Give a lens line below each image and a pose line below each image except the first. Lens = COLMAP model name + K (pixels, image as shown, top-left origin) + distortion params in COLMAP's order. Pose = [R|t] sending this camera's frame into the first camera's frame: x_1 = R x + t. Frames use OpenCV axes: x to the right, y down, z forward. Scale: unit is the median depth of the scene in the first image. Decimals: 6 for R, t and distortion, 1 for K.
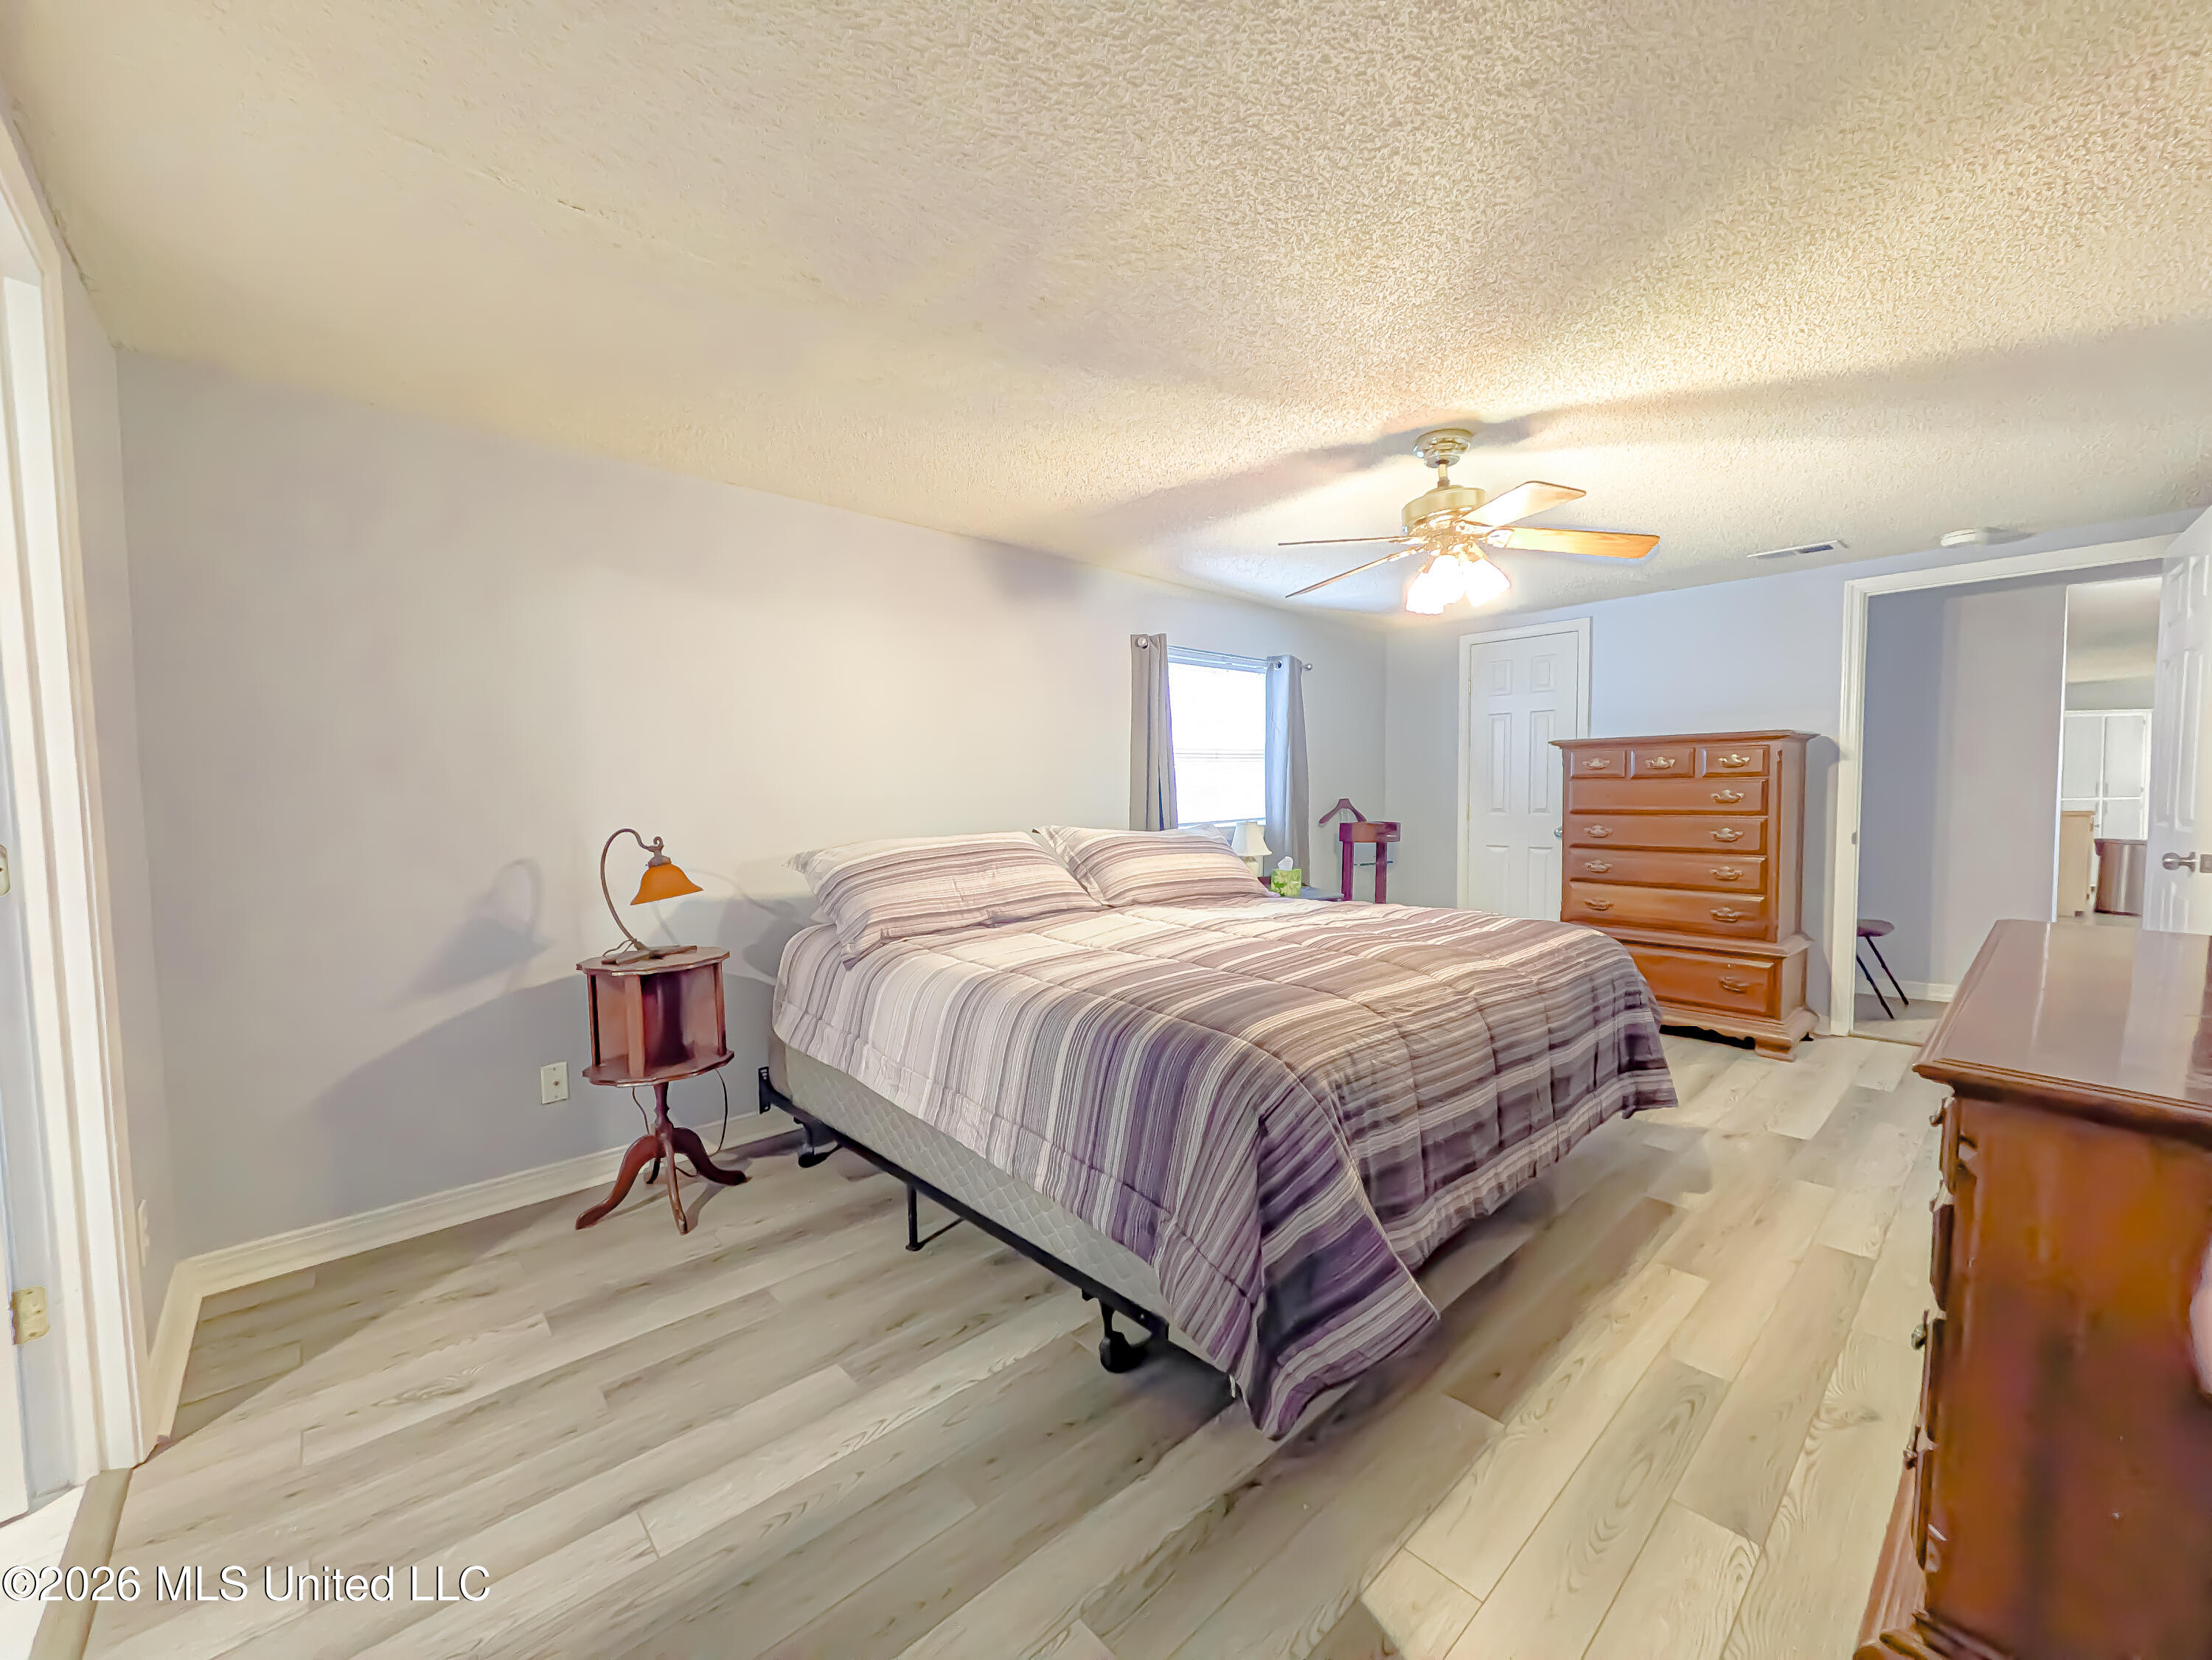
lens RADIAL K [[876.5, 0, 1110.0], [0, 876.5, 835.3], [0, 0, 1]] dist [0.001897, 0.000024]
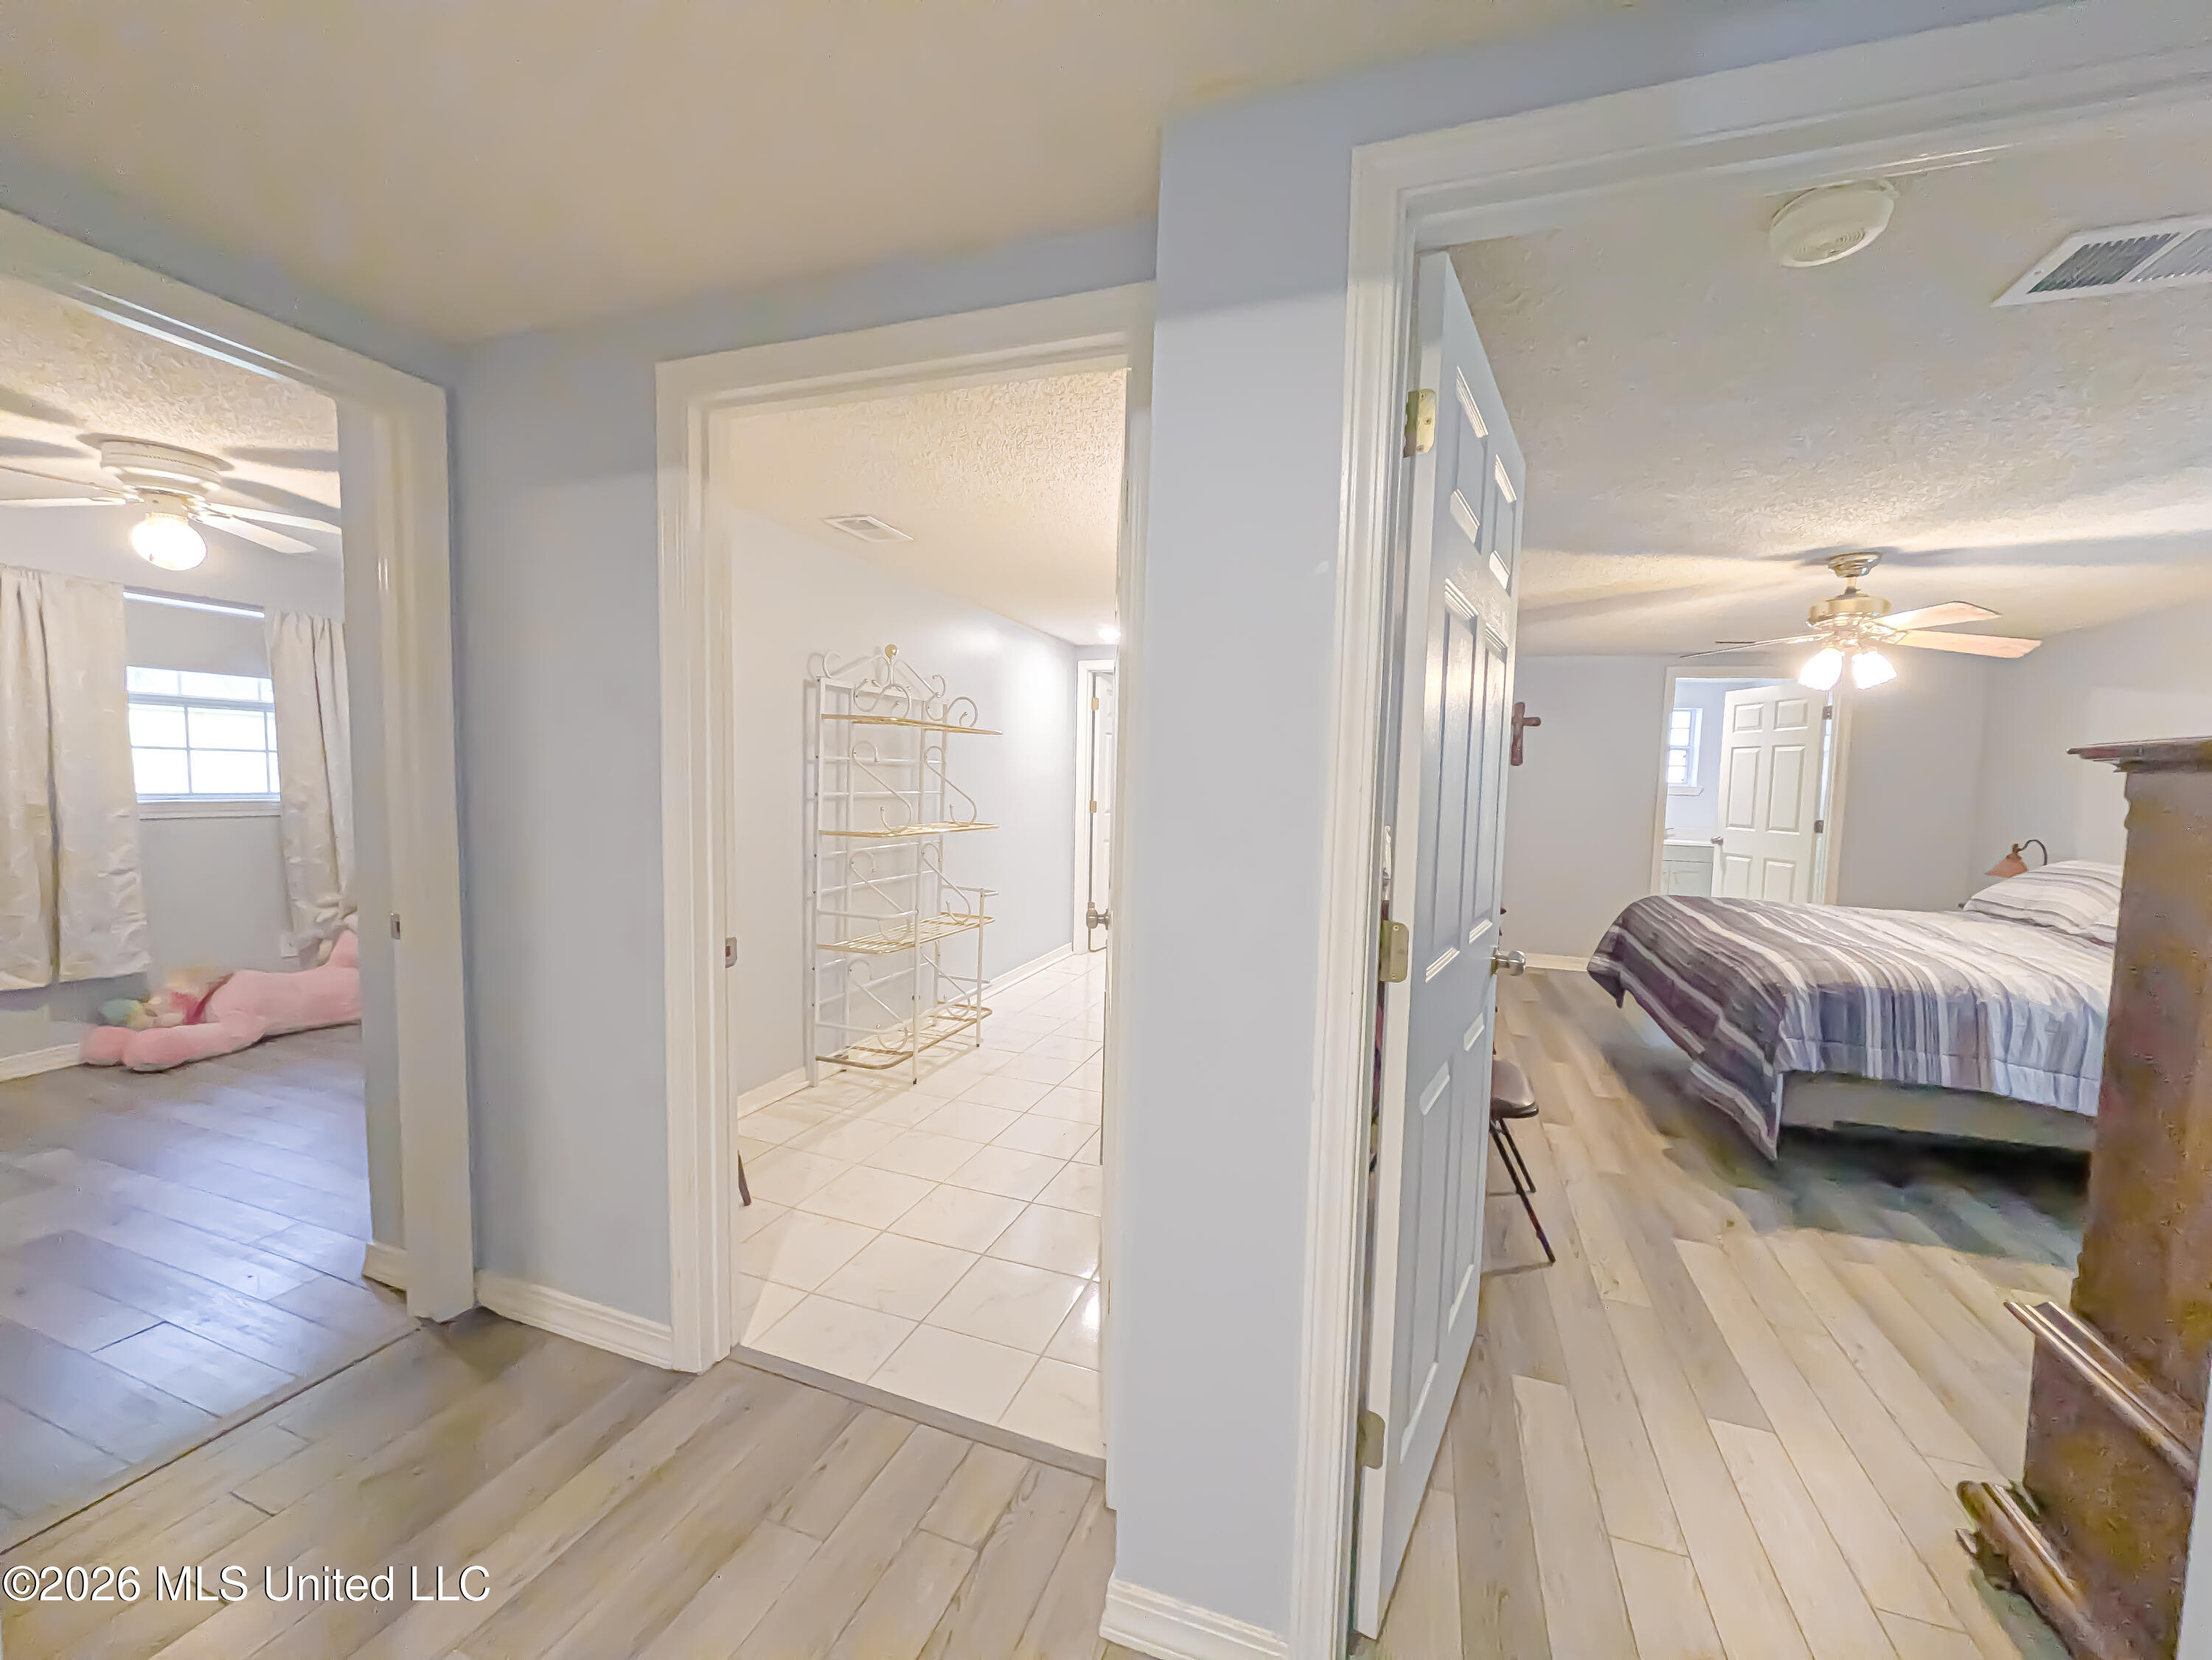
lens RADIAL K [[876.5, 0, 1110.0], [0, 876.5, 835.3], [0, 0, 1]] dist [0.001897, 0.000024]
pose [[-0.885086, 0.023312, -0.464844, 1.970703], [-0.041699, 0.990757, 0.129083, -0.169232], [0.463556, 0.133633, -0.875933, 1.691039]]
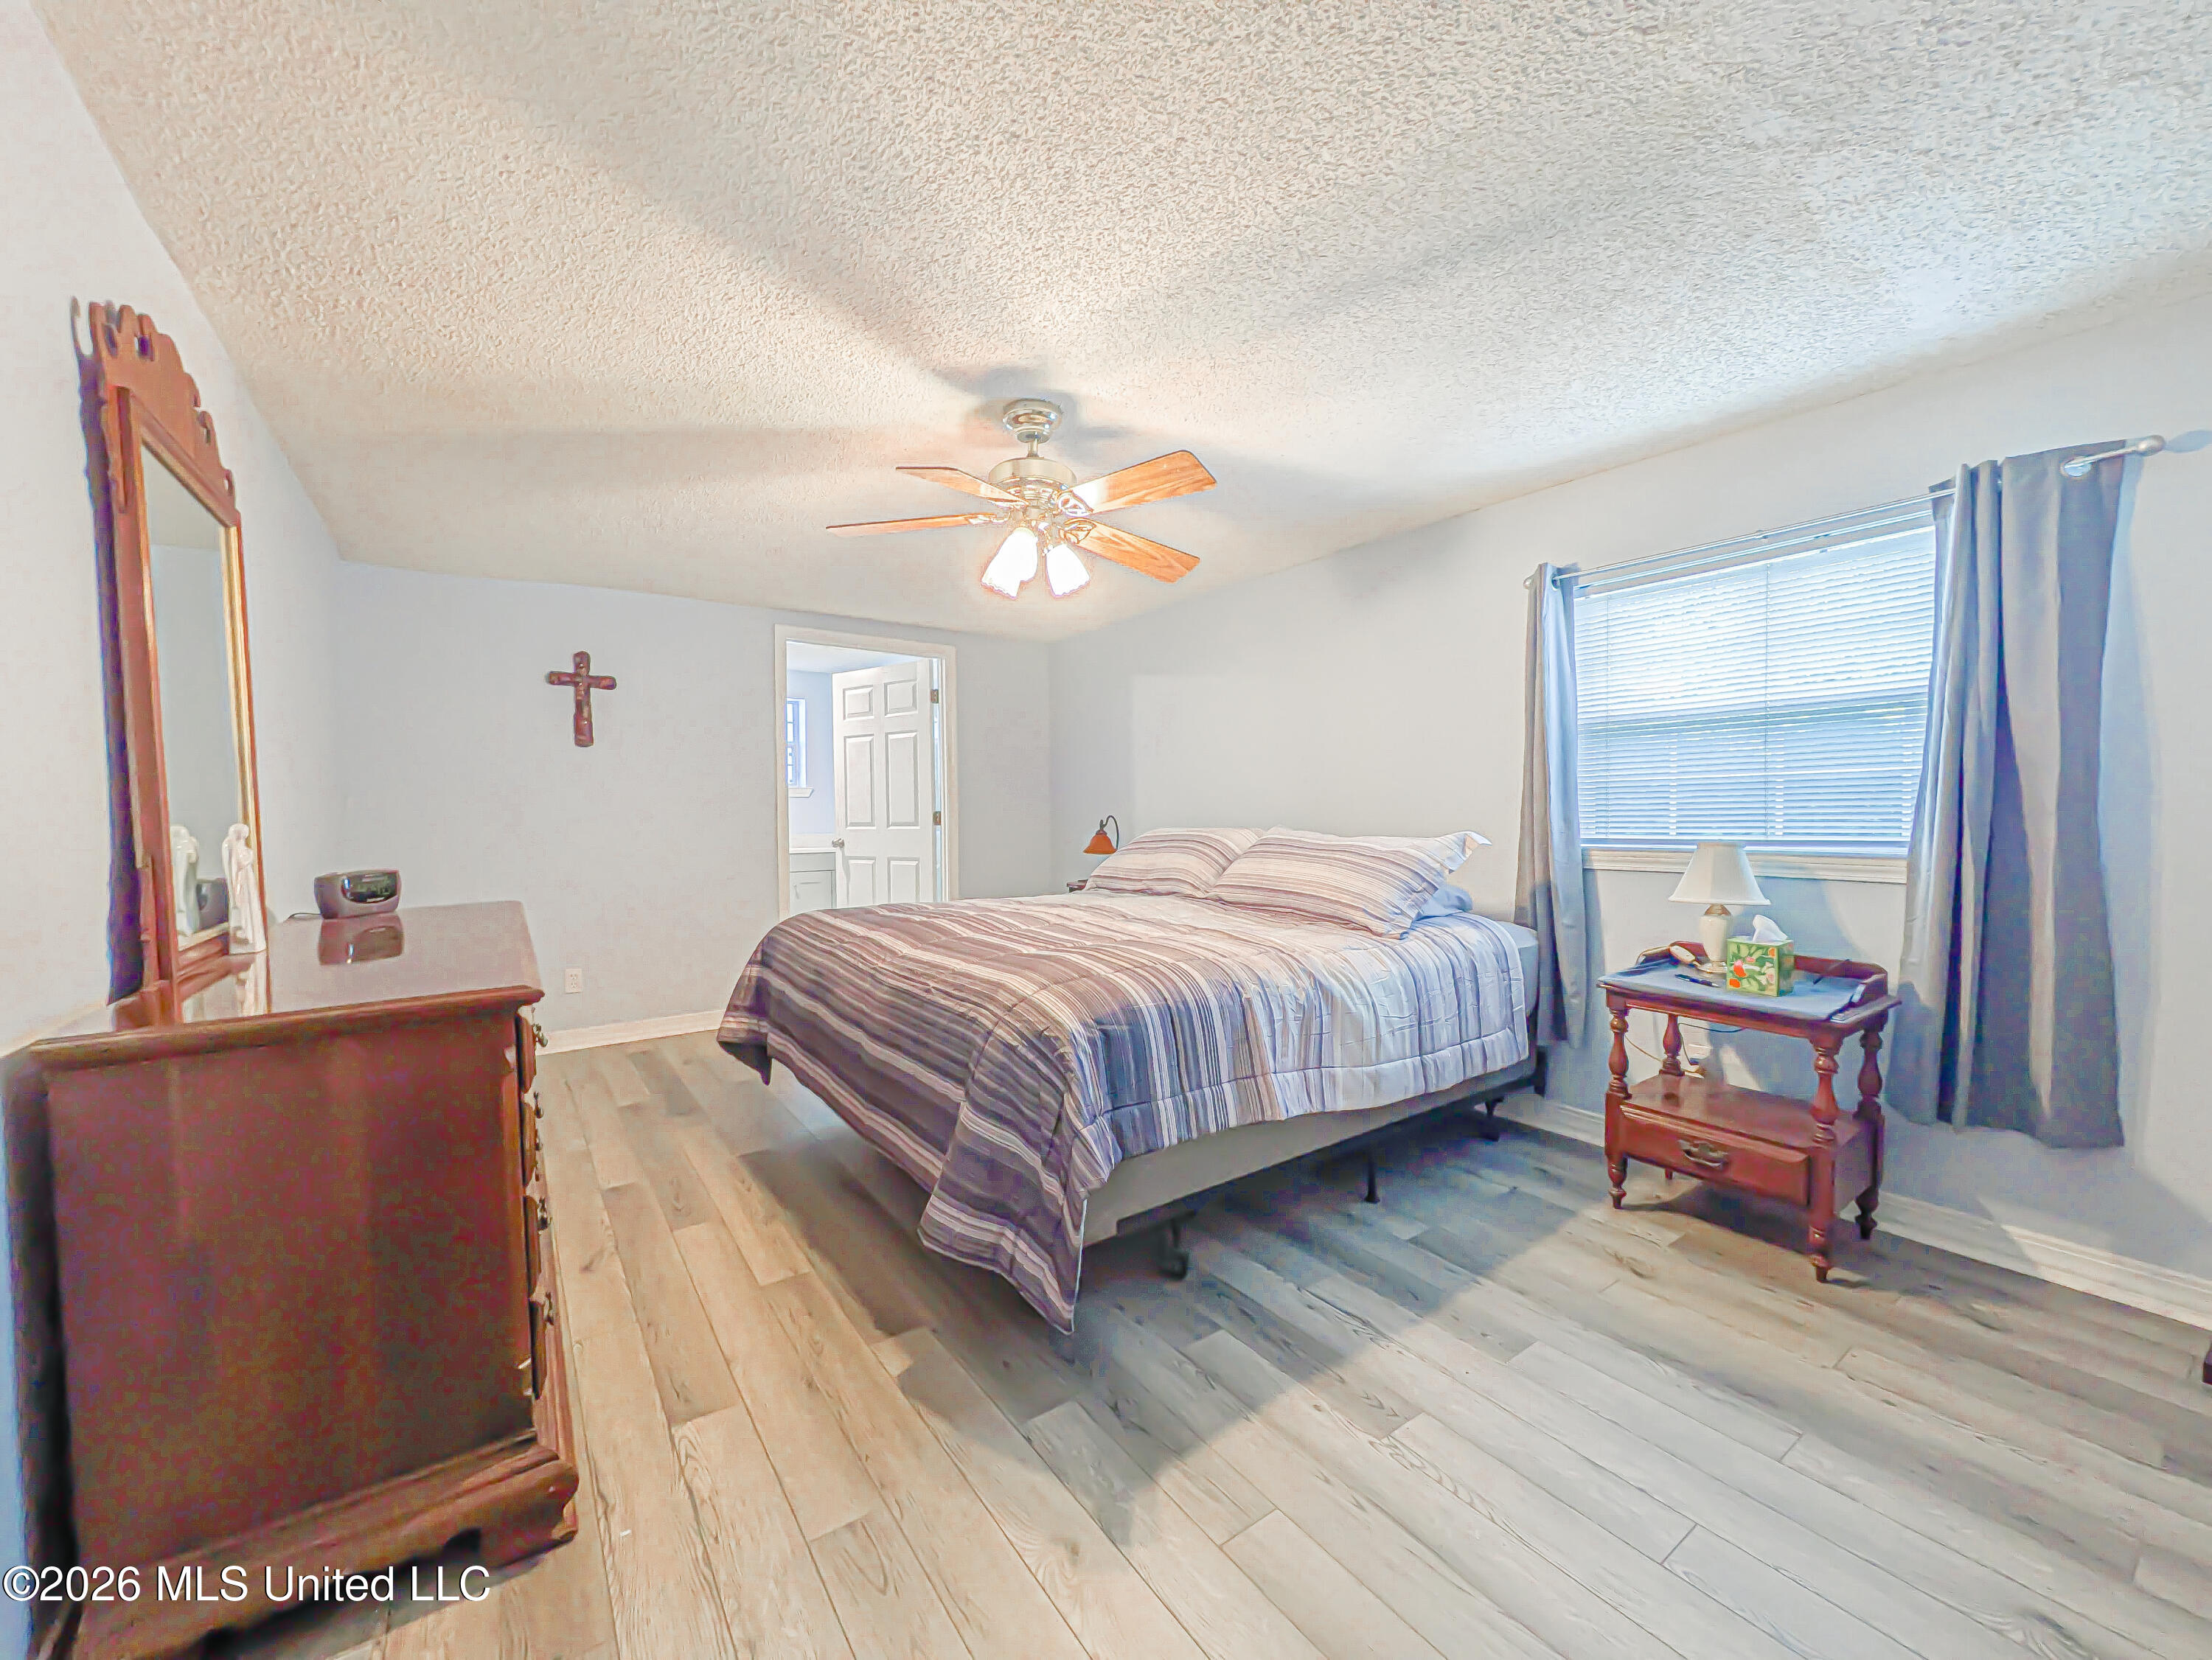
lens RADIAL K [[876.5, 0, 1110.0], [0, 876.5, 835.3], [0, 0, 1]] dist [0.001897, 0.000024]
pose [[-0.131902, 0.037055, -0.990570, 1.319665], [-0.048501, 0.997863, 0.043786, -0.047164], [0.990075, 0.053819, -0.129823, 1.237587]]
